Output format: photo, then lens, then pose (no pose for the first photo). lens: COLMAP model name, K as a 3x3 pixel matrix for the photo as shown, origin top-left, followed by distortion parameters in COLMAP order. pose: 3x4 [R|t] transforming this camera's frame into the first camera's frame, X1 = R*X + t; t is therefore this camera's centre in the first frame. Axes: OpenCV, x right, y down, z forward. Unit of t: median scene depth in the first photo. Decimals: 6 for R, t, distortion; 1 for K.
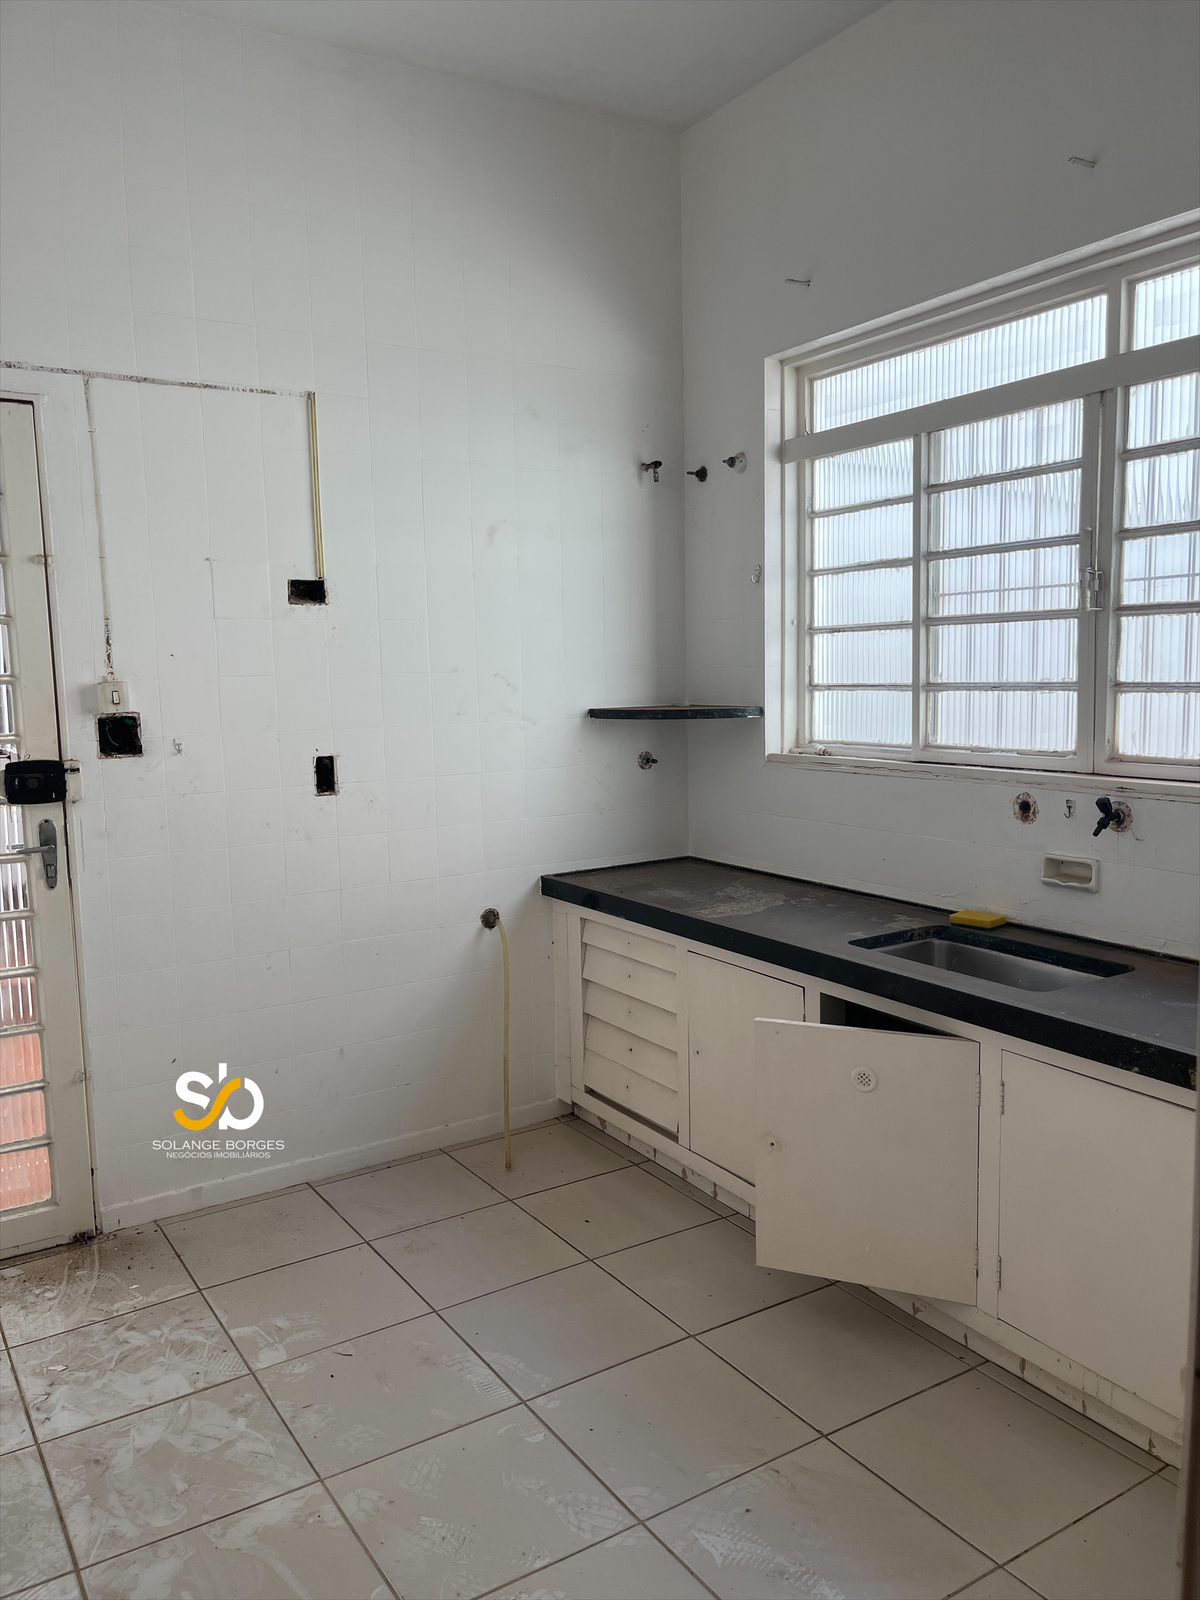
lens RADIAL K [[1212.0, 0, 602.2], [0, 1212.0, 857.8], [0, 0, 1]] dist [-0.007685, -0.112172]
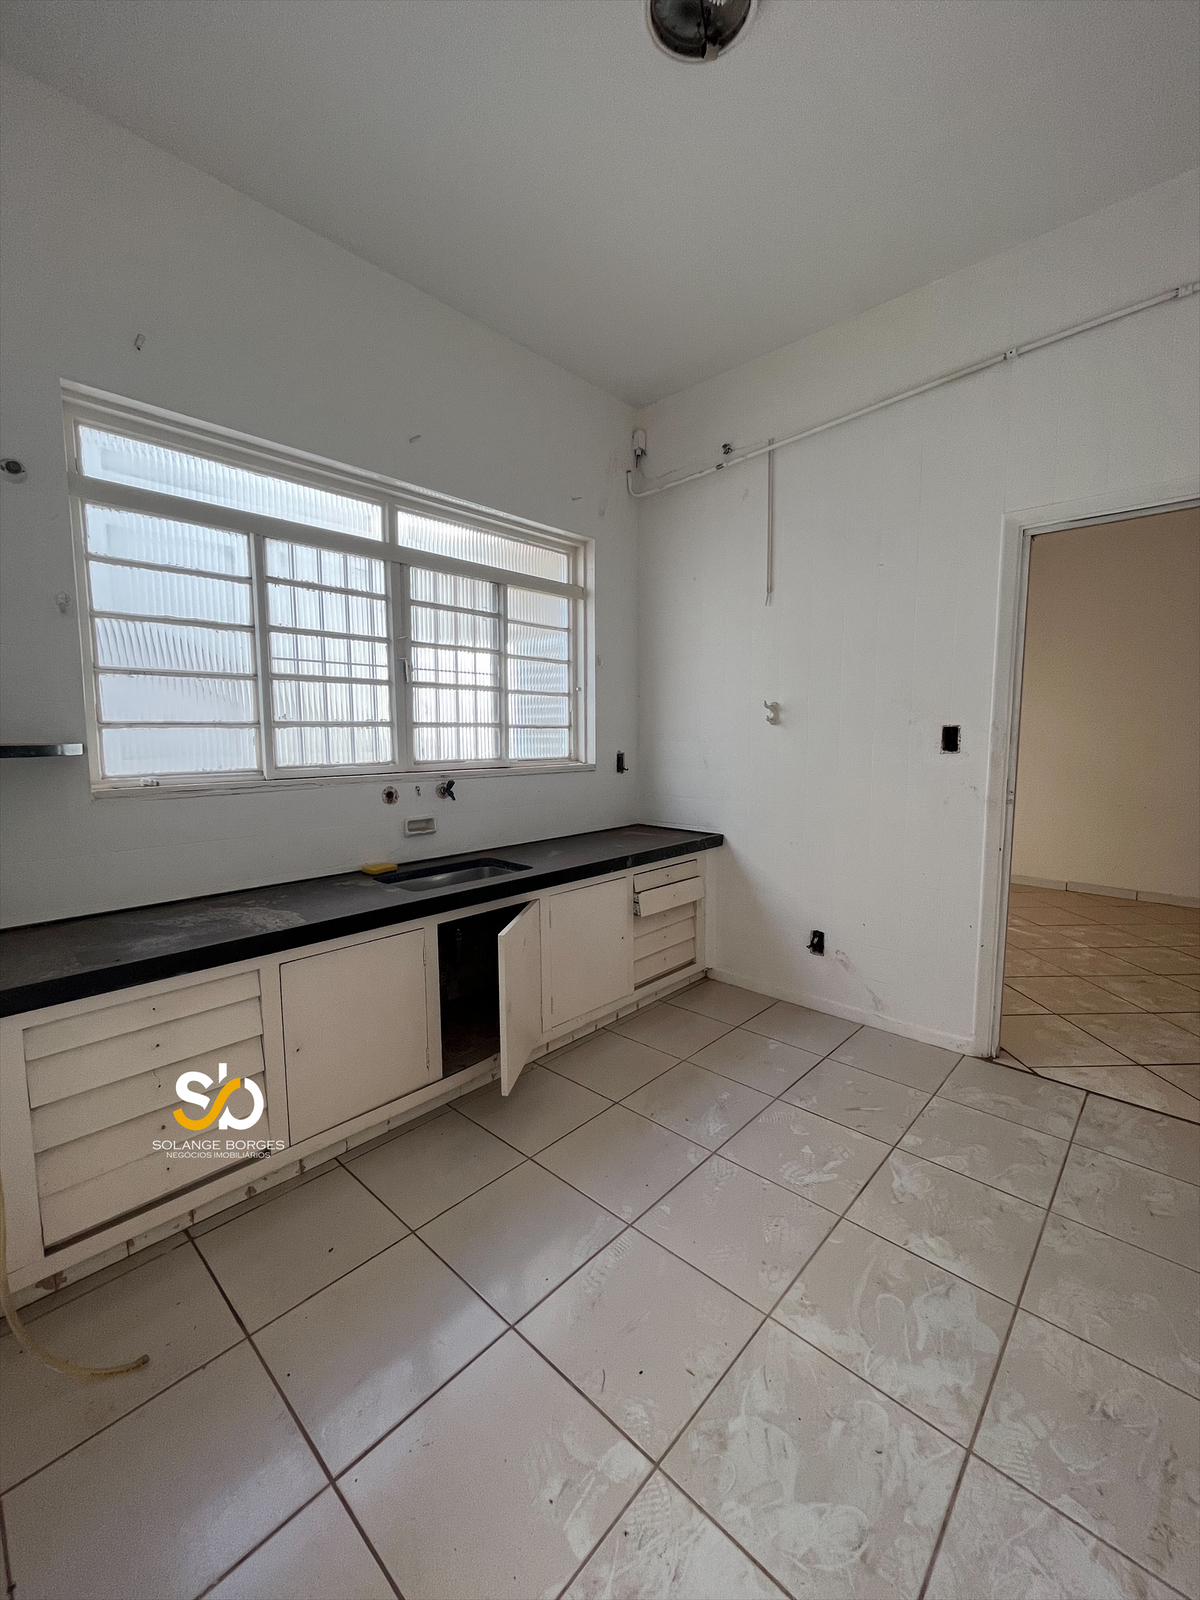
lens RADIAL K [[659.8, 0, 600.0], [0, 659.8, 800.0], [0, 0, 1]] dist [-0.003165, -0.000056]
pose [[-0.265418, -0.102585, 0.958660, -0.650515], [0.134012, 0.980746, 0.142051, -0.133556], [-0.954774, 0.166175, -0.246560, 0.992327]]
